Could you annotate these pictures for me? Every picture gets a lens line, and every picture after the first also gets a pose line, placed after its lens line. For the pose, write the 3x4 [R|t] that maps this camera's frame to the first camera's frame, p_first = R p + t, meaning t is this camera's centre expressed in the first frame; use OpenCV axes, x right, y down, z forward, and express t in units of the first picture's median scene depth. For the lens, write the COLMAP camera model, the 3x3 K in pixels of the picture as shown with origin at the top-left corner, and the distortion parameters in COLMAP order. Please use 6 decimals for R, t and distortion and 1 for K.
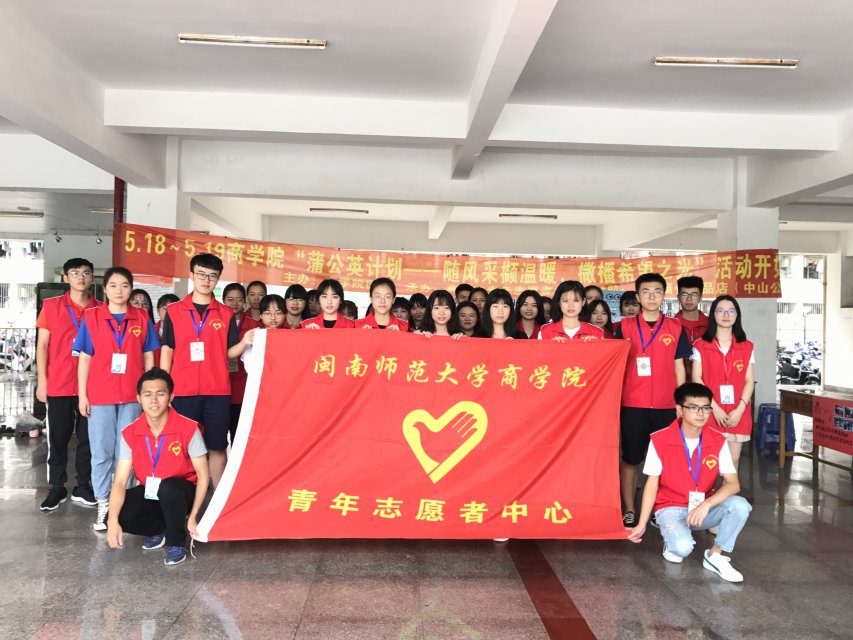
lens RADIAL K [[699.8, 0, 425.6], [0, 699.8, 318.7], [0, 0, 1]] dist [0.029869, 0.002242]
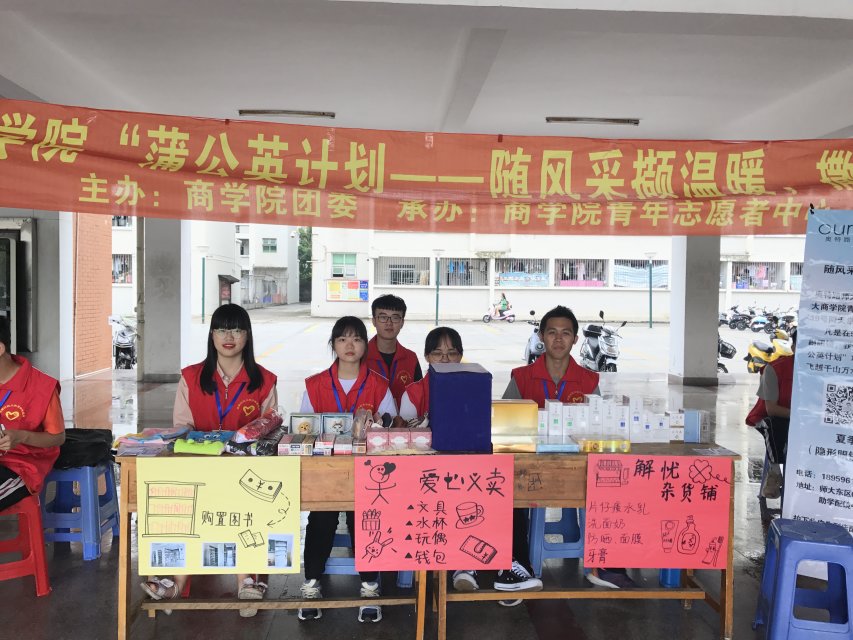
lens RADIAL K [[699.8, 0, 425.0], [0, 699.8, 320.3], [0, 0, 1]] dist [0.029869, 0.002242]
pose [[0.999926, -0.009314, 0.007802, -0.013285], [0.008916, 0.998733, 0.049519, -0.005189], [-0.008253, -0.049446, 0.998743, 0.510963]]
